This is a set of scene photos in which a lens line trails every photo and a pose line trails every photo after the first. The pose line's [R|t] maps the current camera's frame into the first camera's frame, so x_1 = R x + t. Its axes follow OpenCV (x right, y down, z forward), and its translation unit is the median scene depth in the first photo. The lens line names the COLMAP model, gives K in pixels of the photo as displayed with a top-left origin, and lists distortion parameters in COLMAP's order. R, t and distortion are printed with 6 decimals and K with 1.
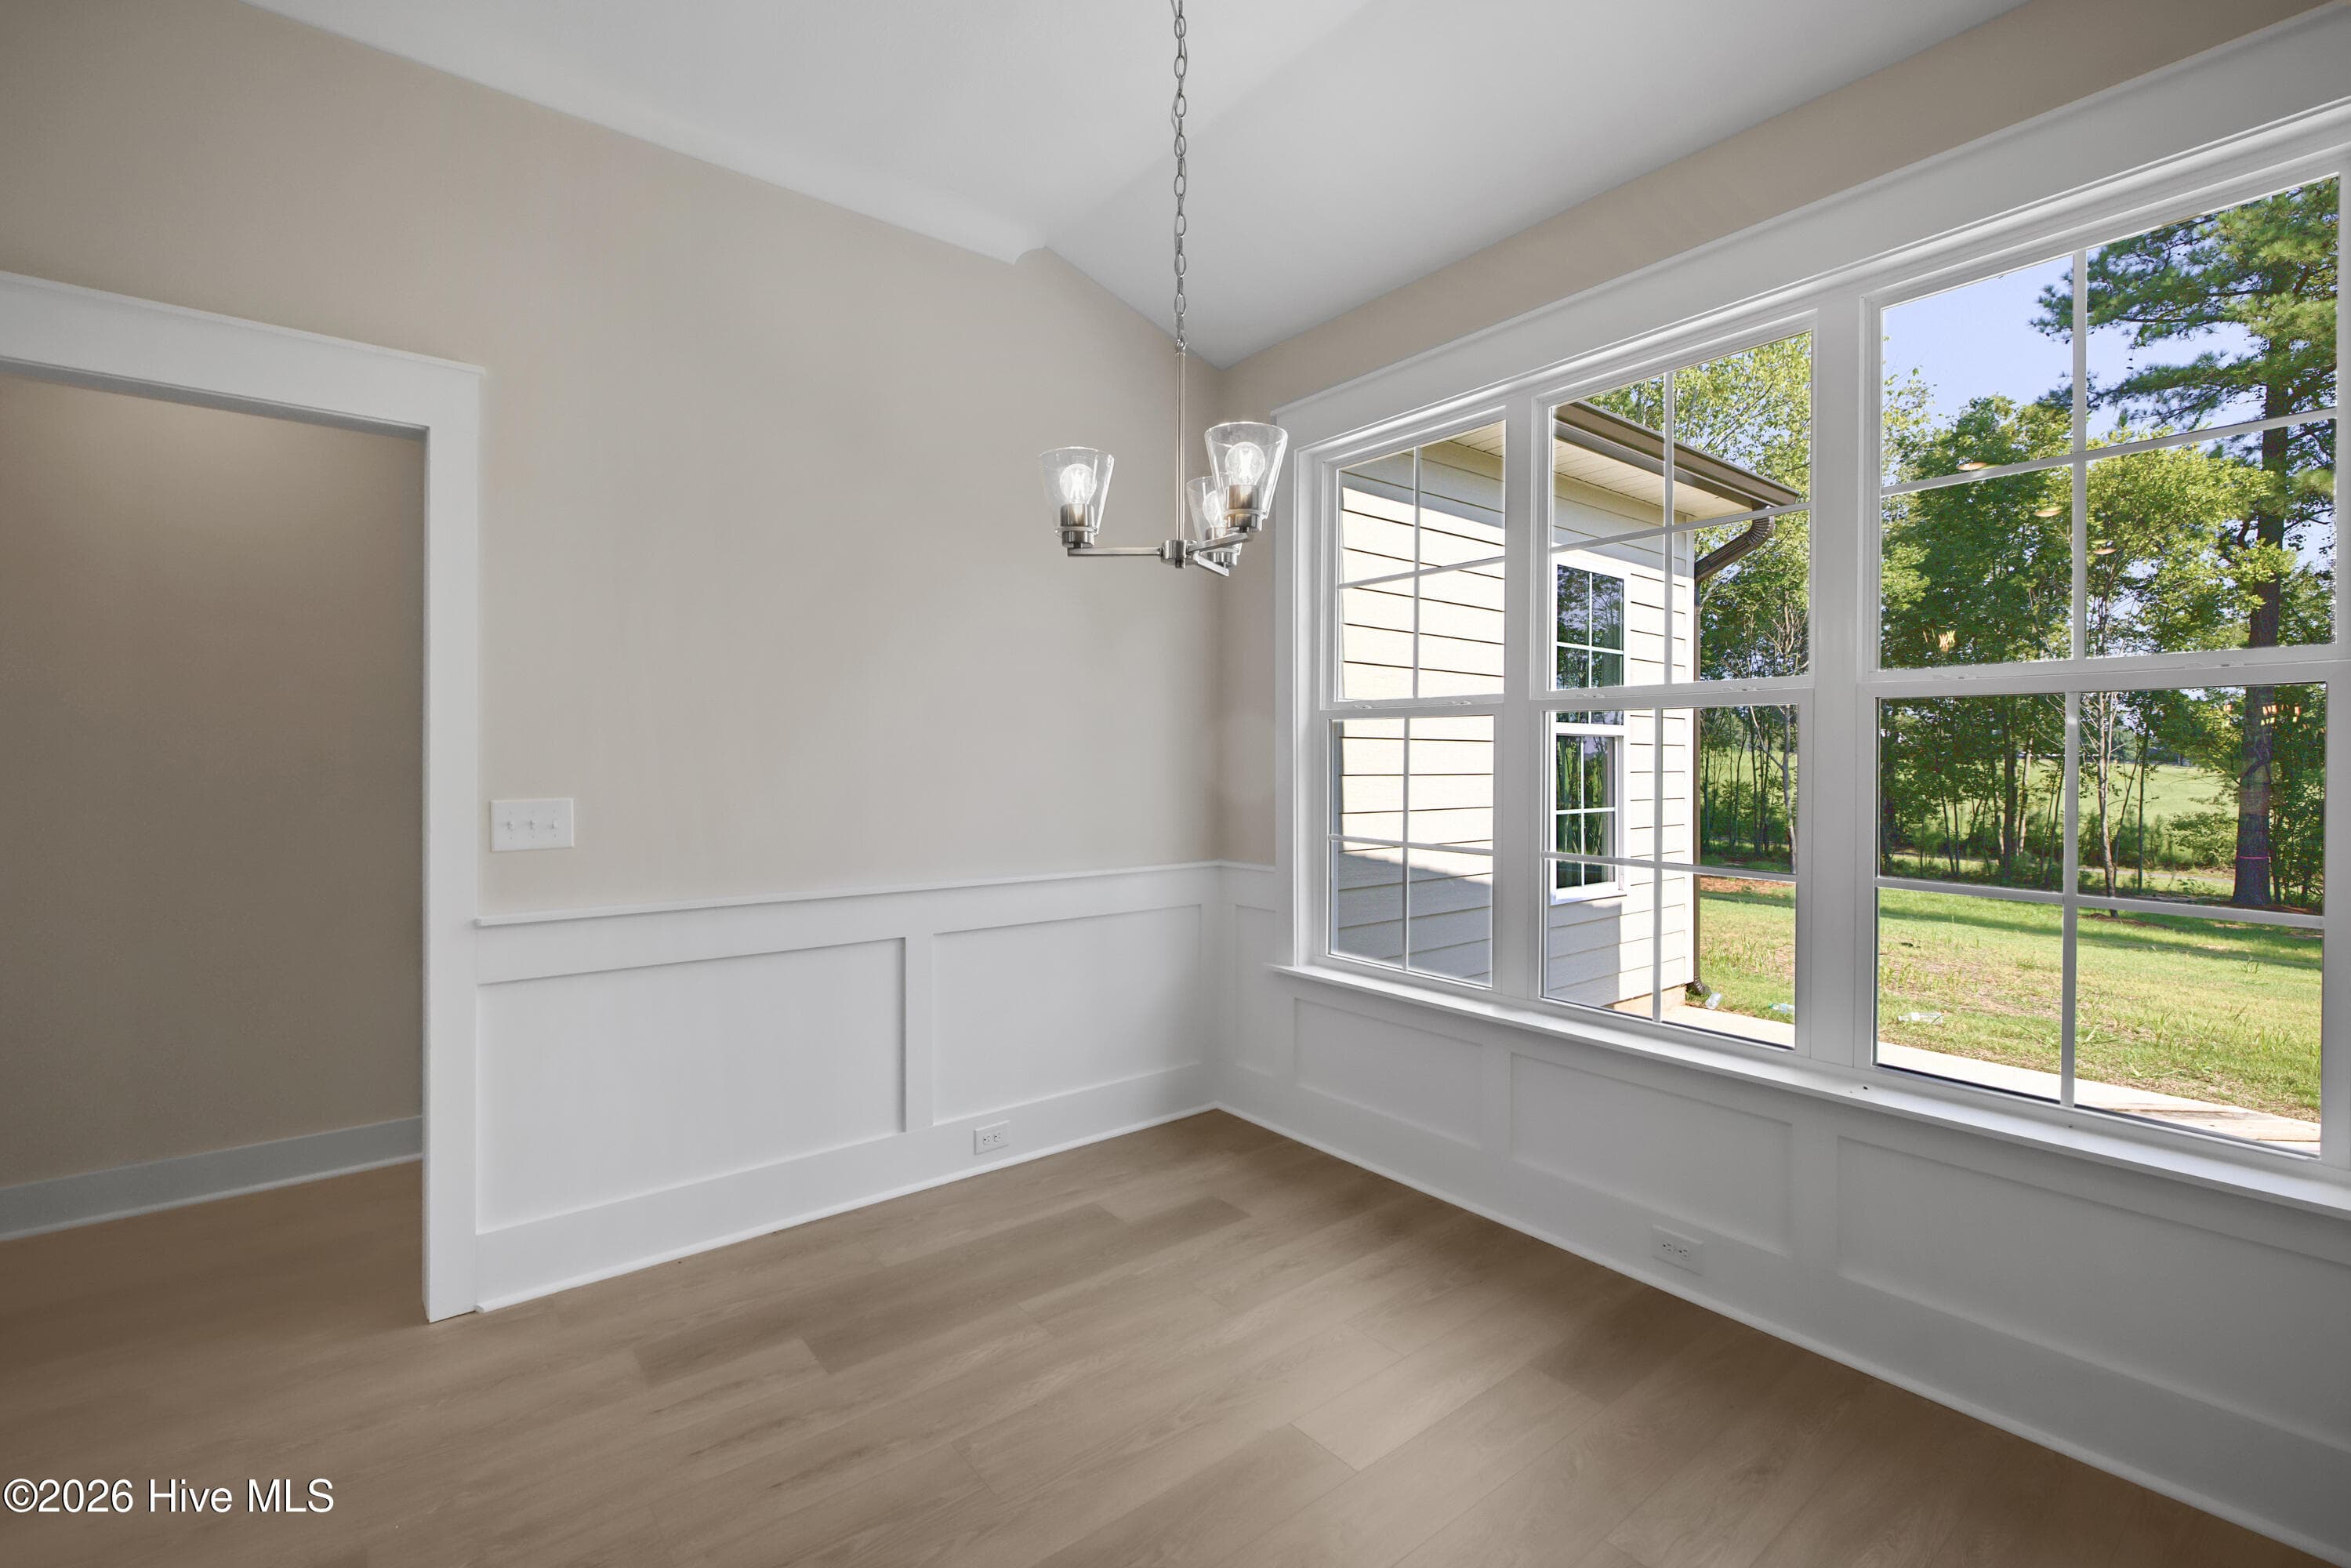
lens RADIAL K [[1019.4, 0, 1176.0], [0, 1019.4, 766.5], [0, 0, 1]] dist [0.000468, 0.000014]
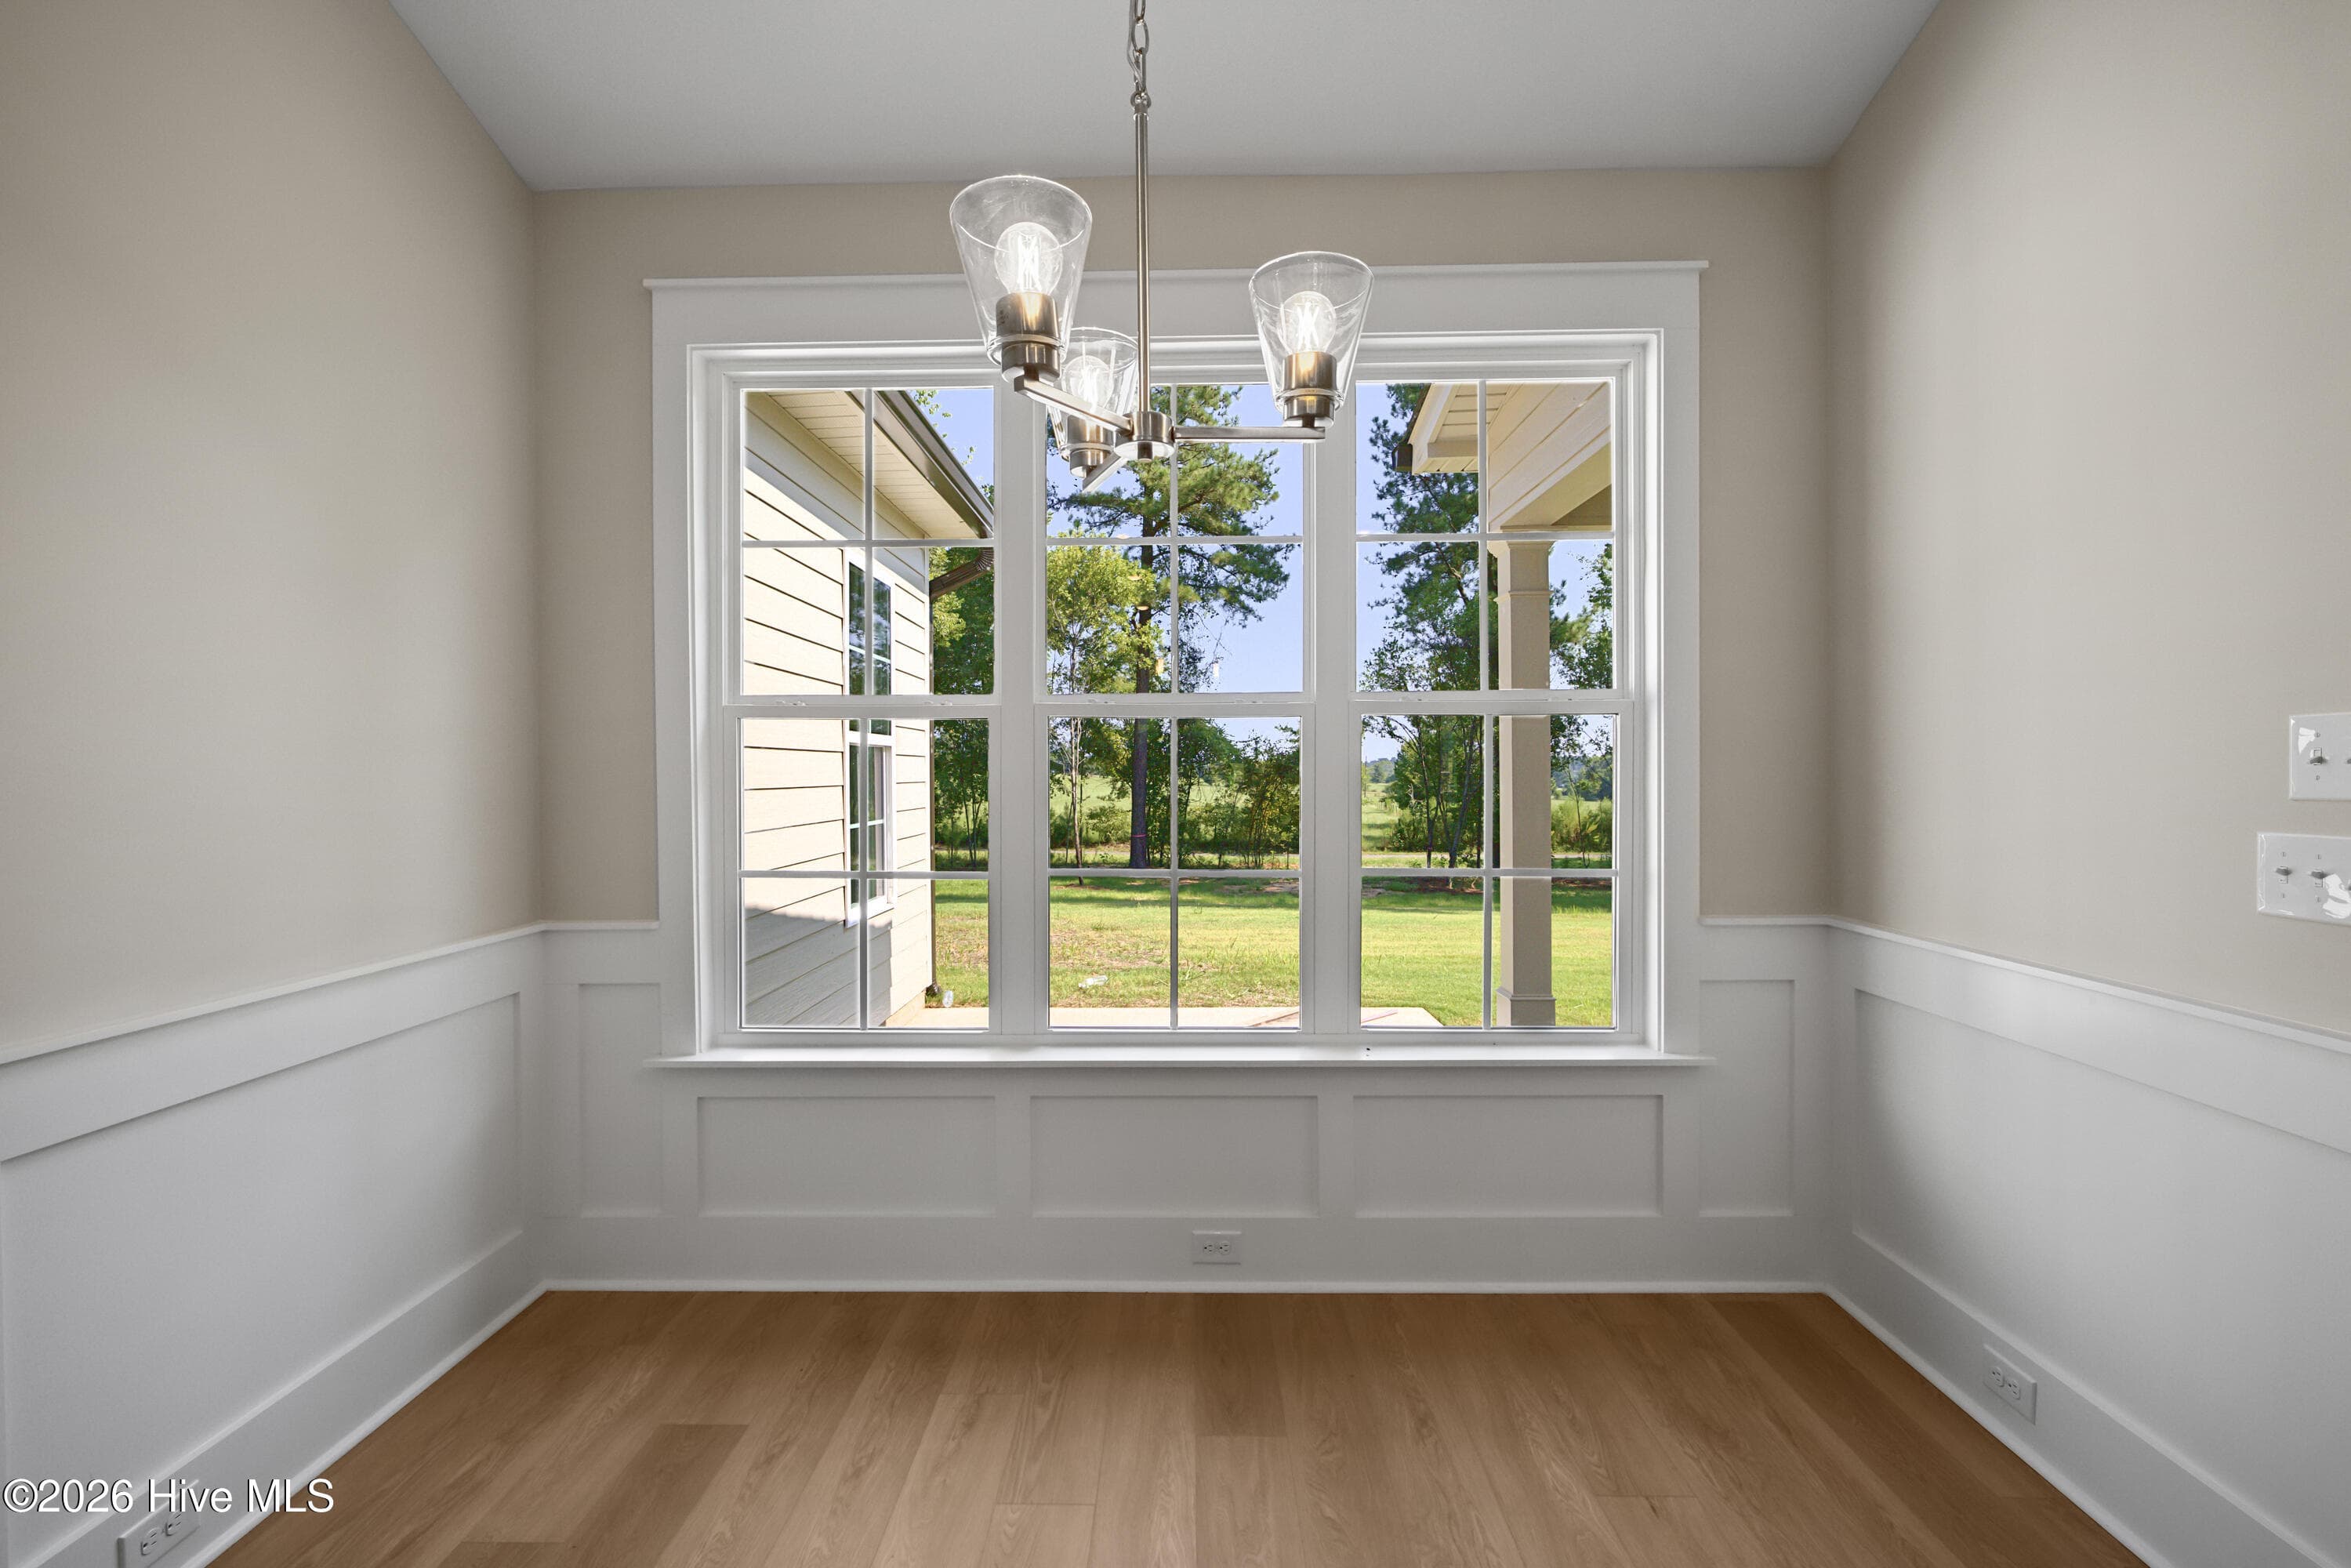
lens RADIAL K [[1003.5, 0, 1173.3], [0, 1003.5, 778.0], [0, 0, 1]] dist [-0.003658, -0.000456]
pose [[0.637030, -0.011125, 0.770759, -0.127528], [0.012090, 0.999917, 0.004440, -0.000517], [-0.770744, 0.006490, 0.637112, 0.163423]]
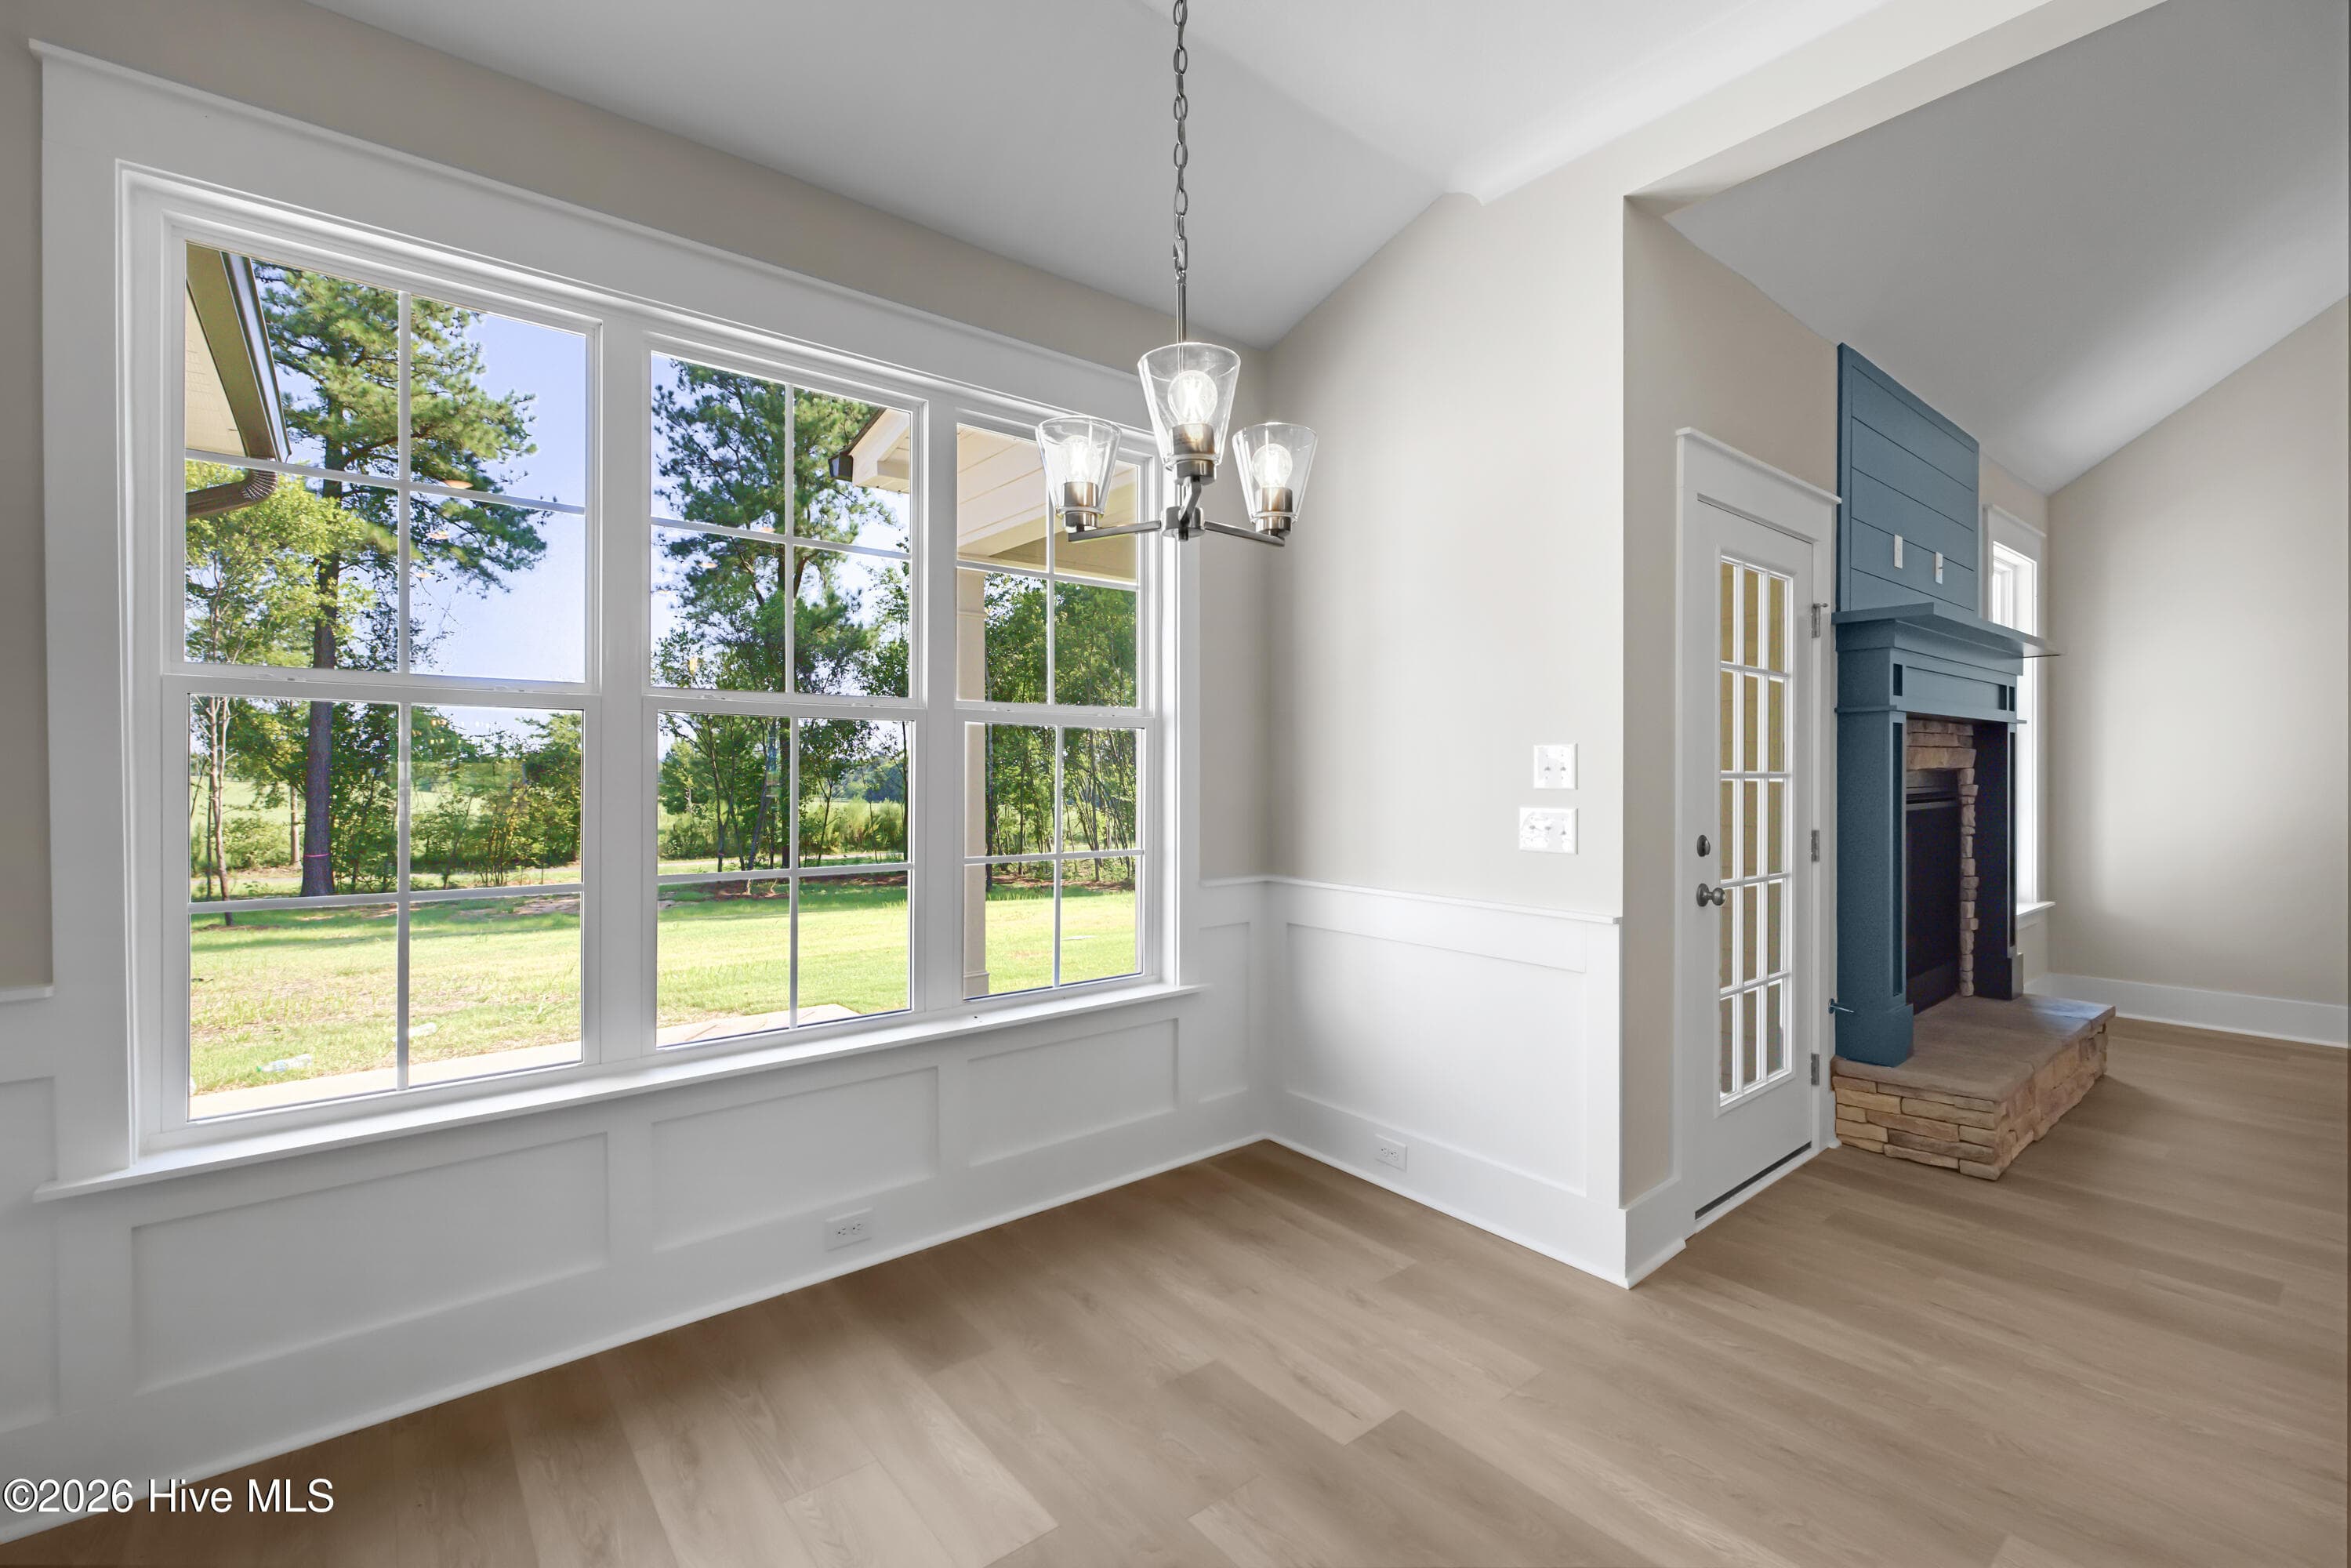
lens RADIAL K [[1003.5, 0, 1173.3], [0, 1003.5, 778.0], [0, 0, 1]] dist [-0.003658, -0.000456]
pose [[-0.007273, -0.008733, 0.999935, -0.229342], [0.005978, 0.999944, 0.008776, -0.000937], [-0.999956, 0.006042, -0.007220, 0.279083]]
